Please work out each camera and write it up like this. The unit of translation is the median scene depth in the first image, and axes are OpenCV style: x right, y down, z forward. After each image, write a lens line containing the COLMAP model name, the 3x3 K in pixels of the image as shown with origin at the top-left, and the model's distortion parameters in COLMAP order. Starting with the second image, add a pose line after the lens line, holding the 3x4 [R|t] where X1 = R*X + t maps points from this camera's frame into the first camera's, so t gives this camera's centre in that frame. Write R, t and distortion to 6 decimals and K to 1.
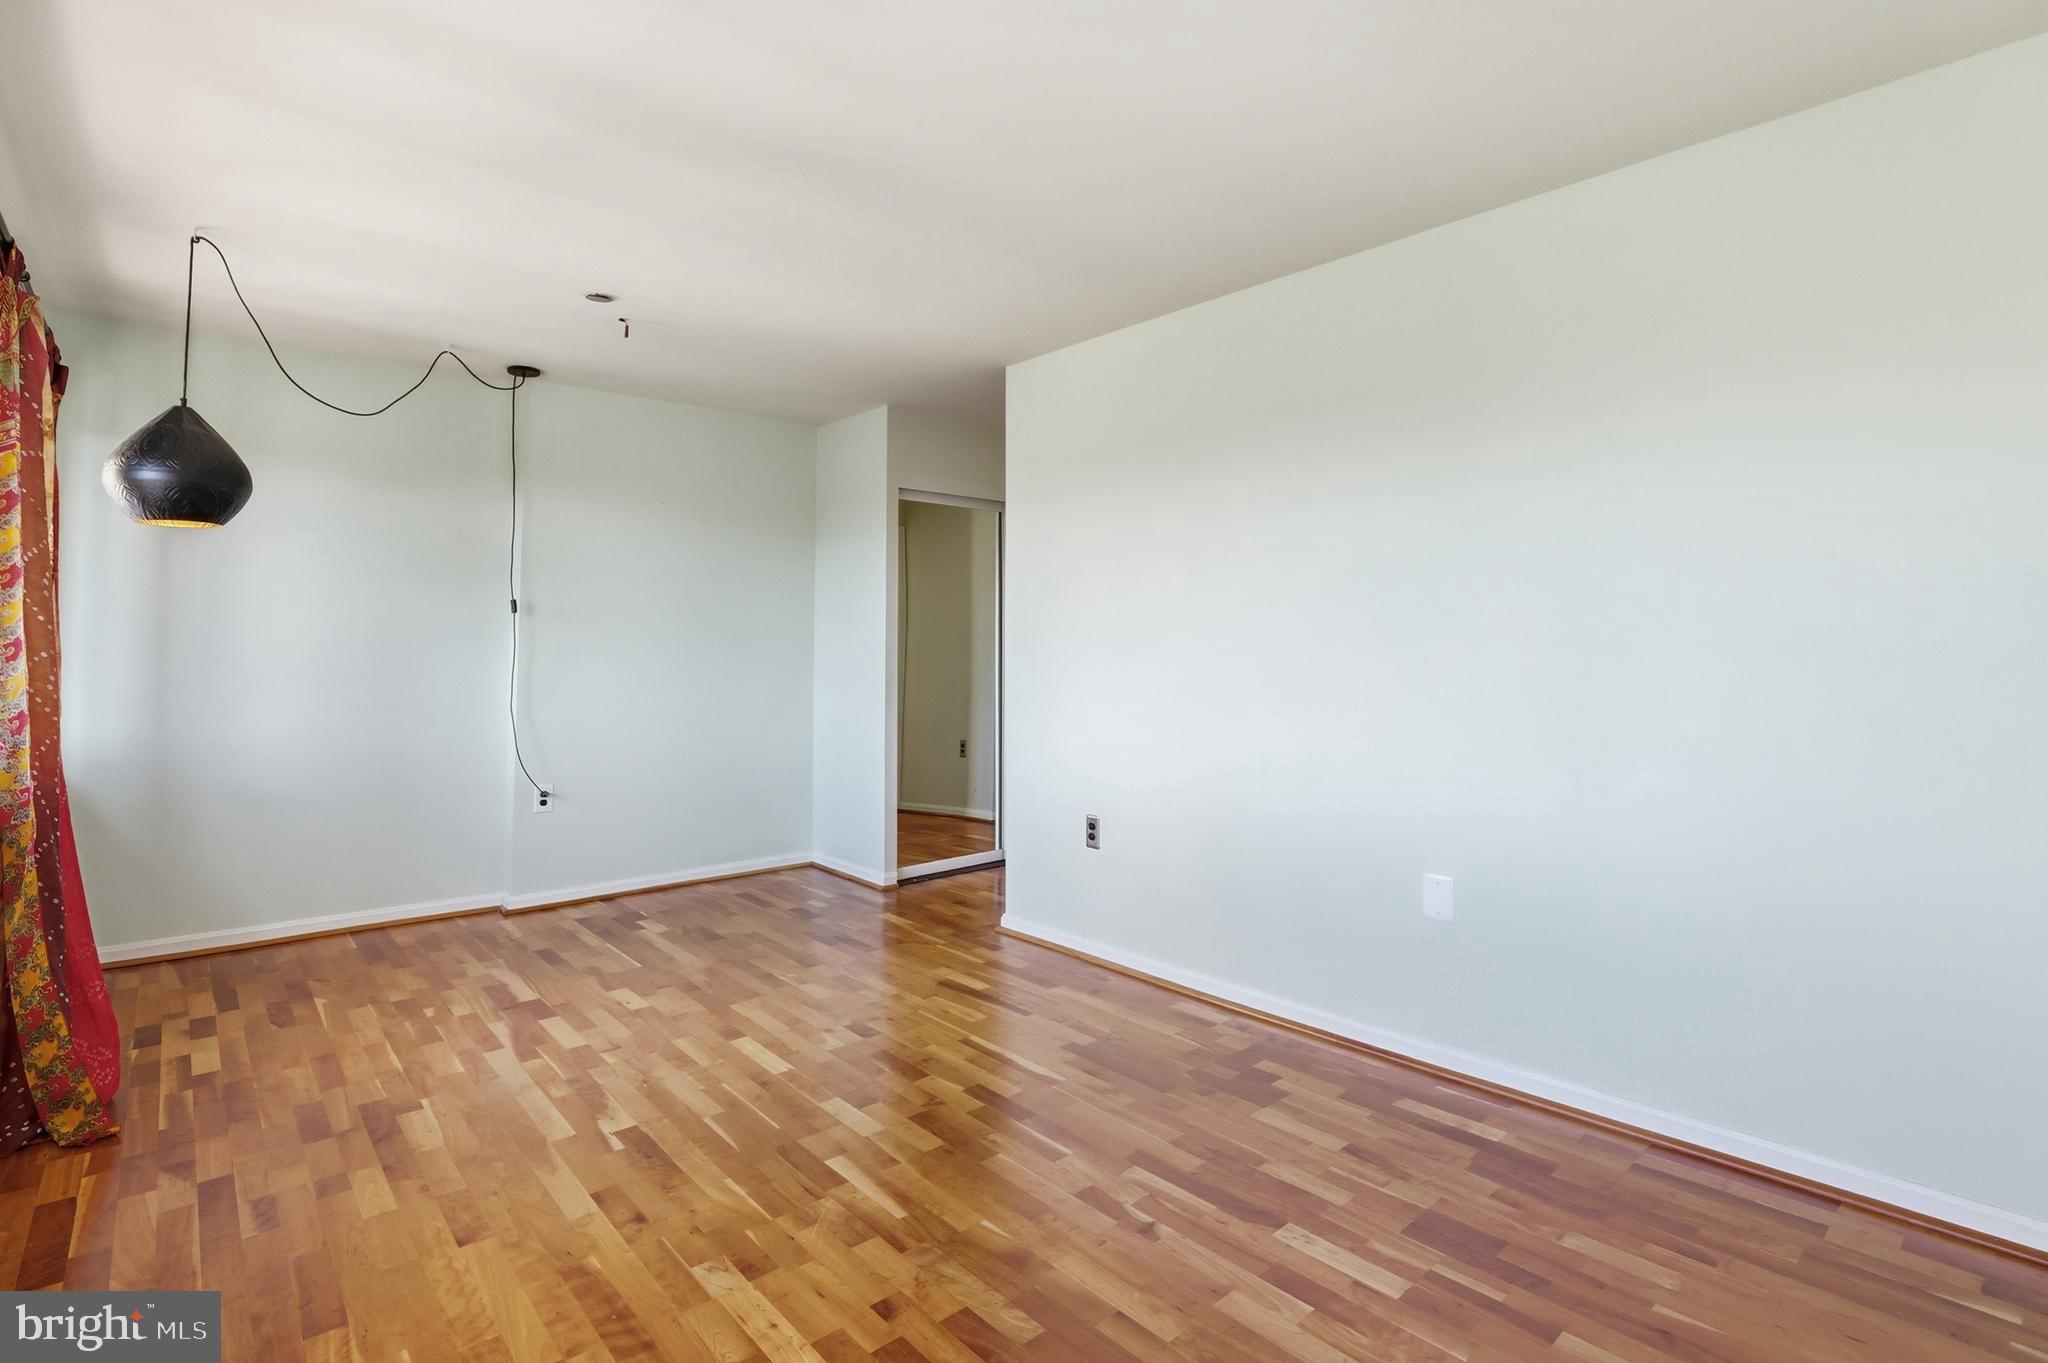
lens RADIAL K [[974.9, 0, 1015.8], [0, 974.9, 603.0], [0, 0, 1]] dist [-0.025418, 0.001117]
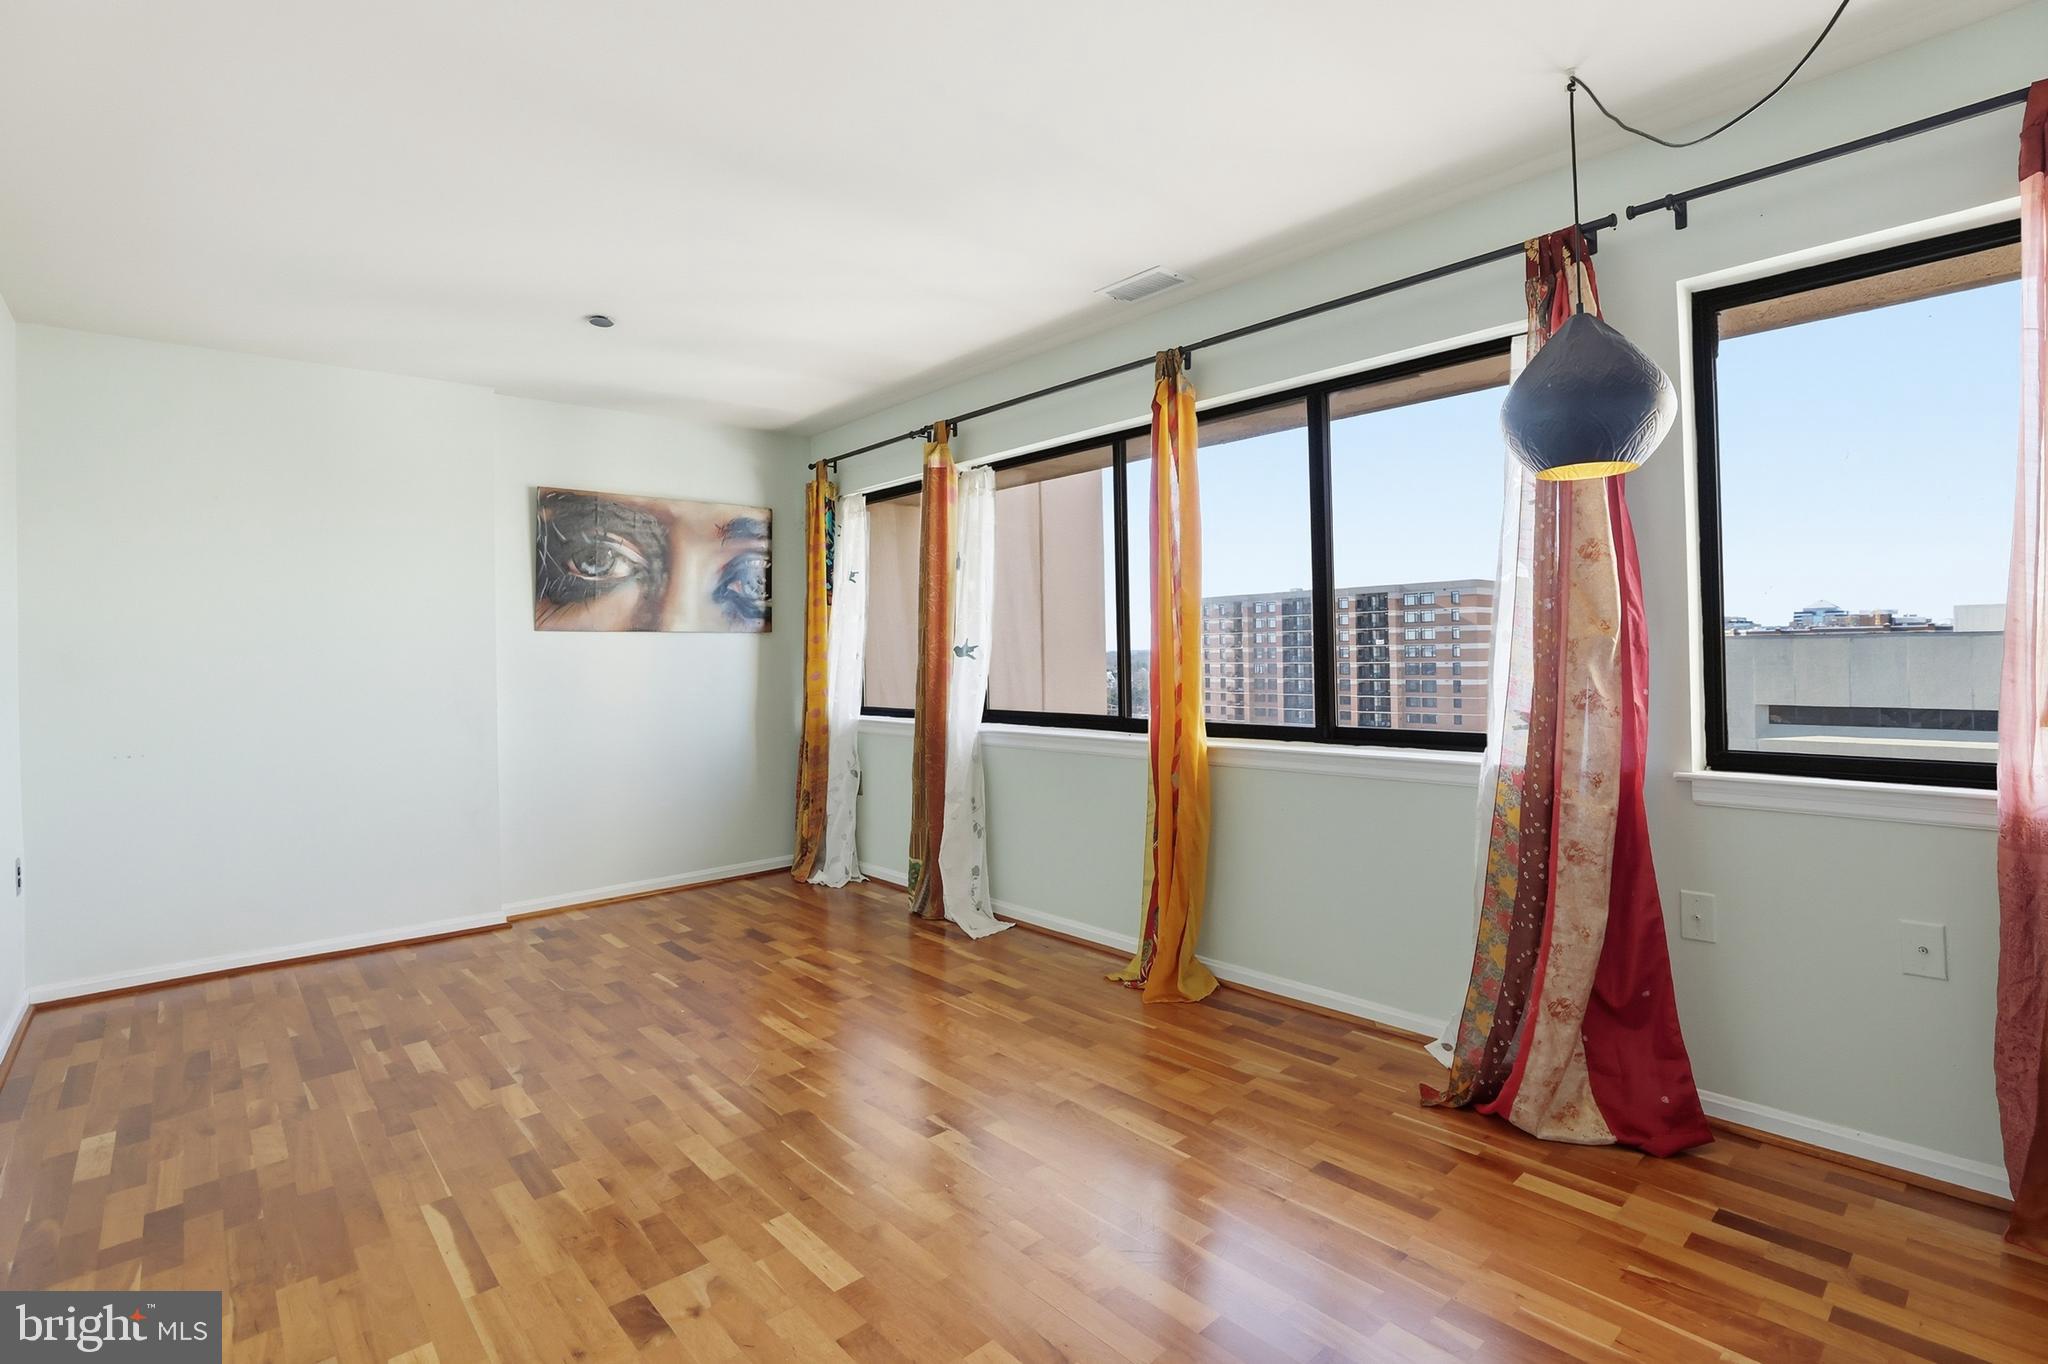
lens RADIAL K [[961.5, 0, 1014.2], [0, 961.5, 659.3], [0, 0, 1]] dist [-0.045564, 0.012212]
pose [[-0.999761, 0.021287, 0.004899, -0.407360], [0.021074, 0.998976, -0.040028, 0.081259], [-0.005746, -0.039915, -0.999187, 1.630841]]
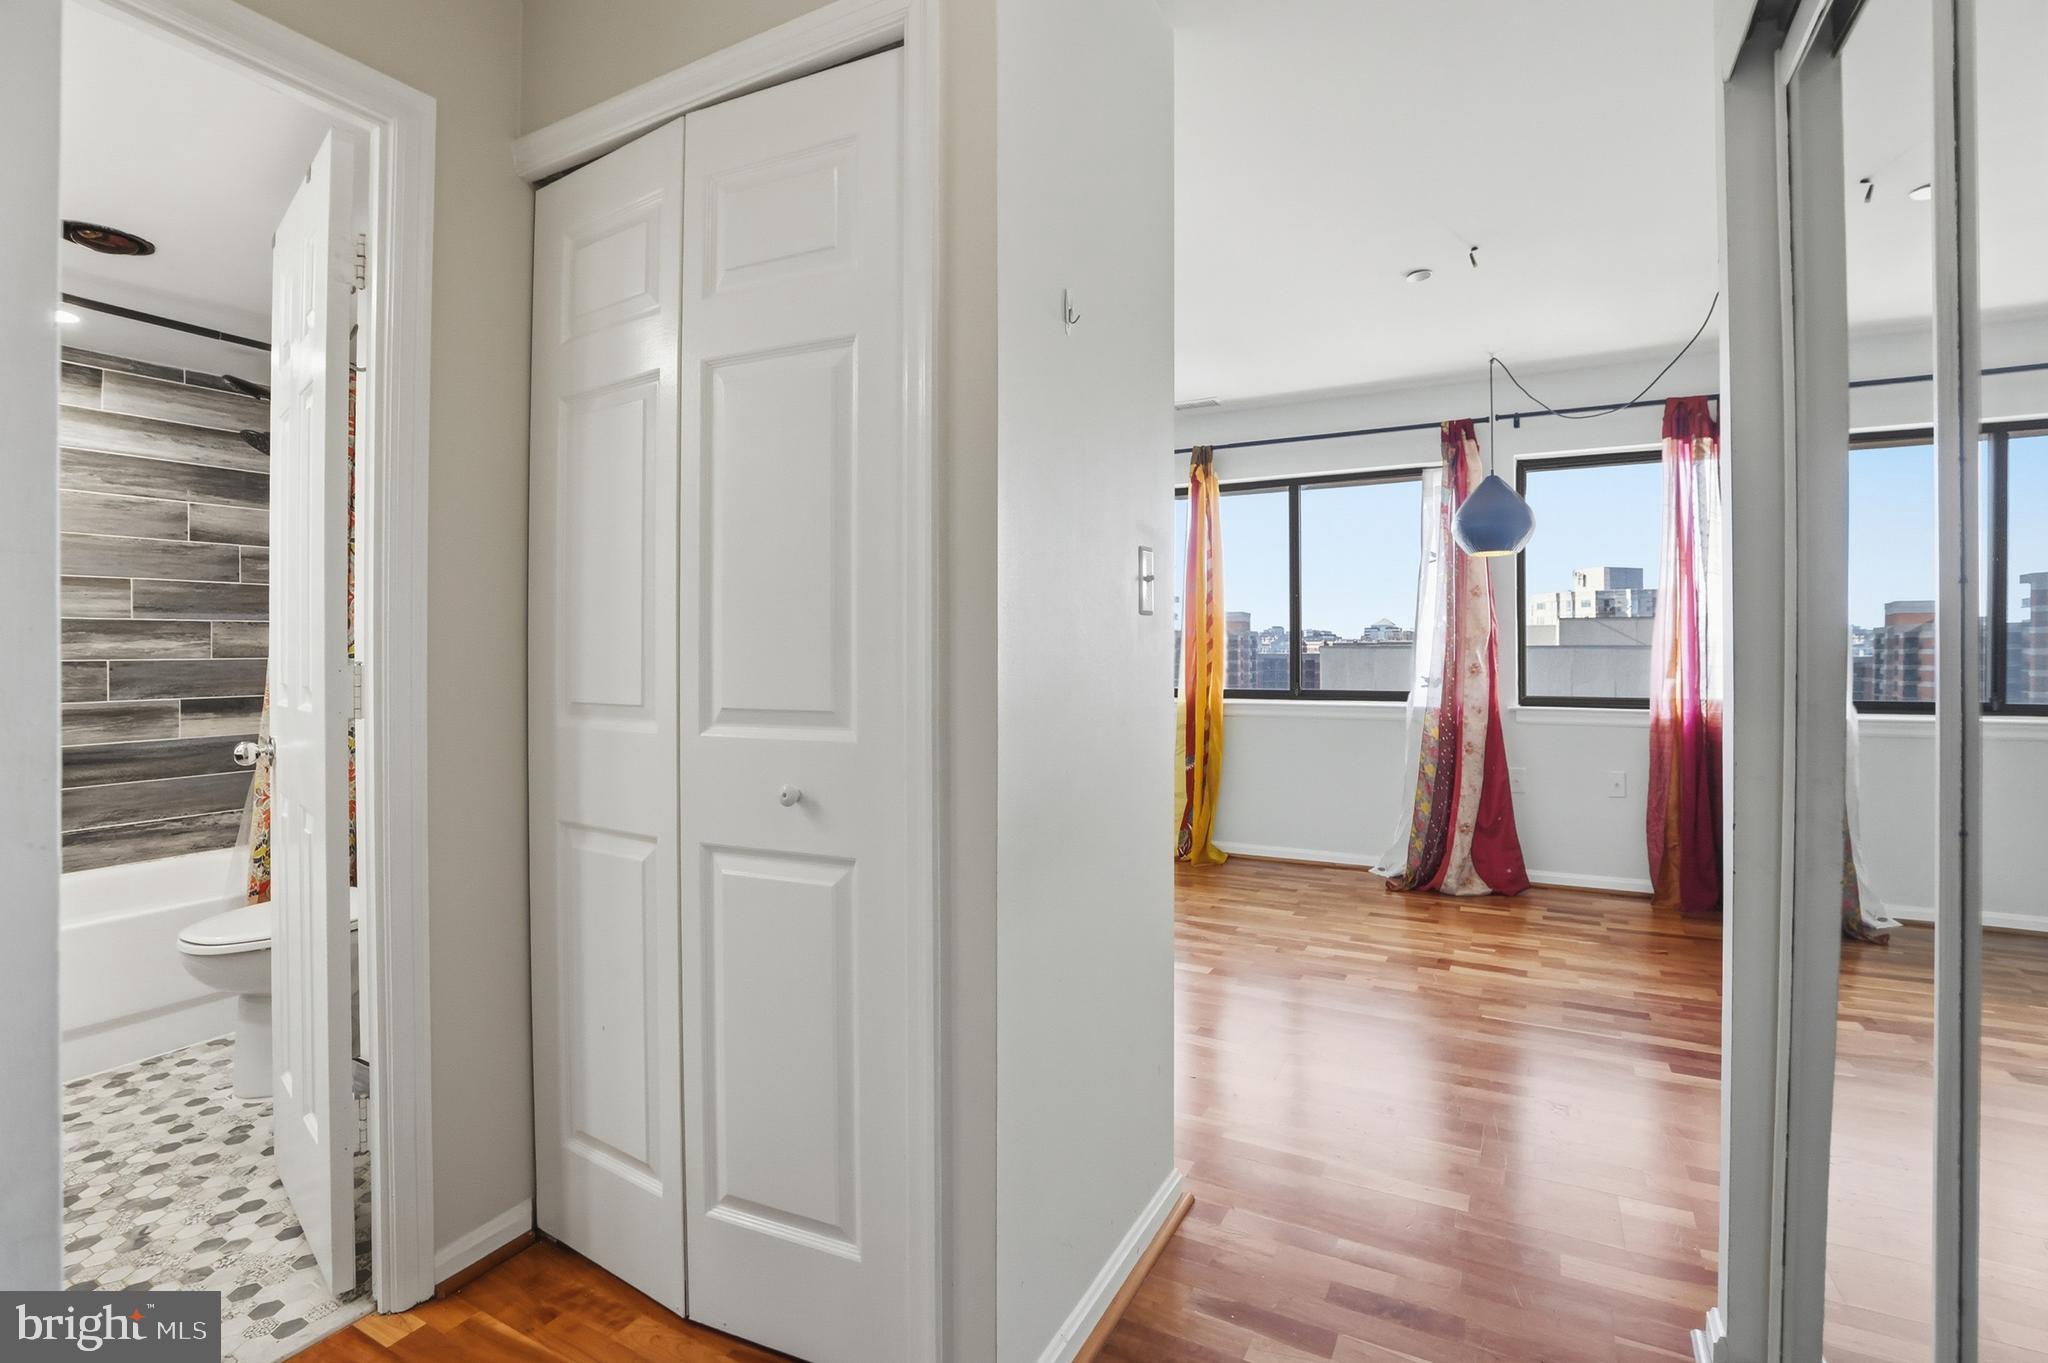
lens RADIAL K [[944.5, 0, 1025.0], [0, 944.5, 660.4], [0, 0, 1]] dist [-0.047263, 0.017758]
pose [[-0.944056, 0.006348, -0.329725, 0.286419], [0.017594, 0.999360, -0.031136, 0.113468], [0.329317, -0.035196, -0.943563, 2.013411]]
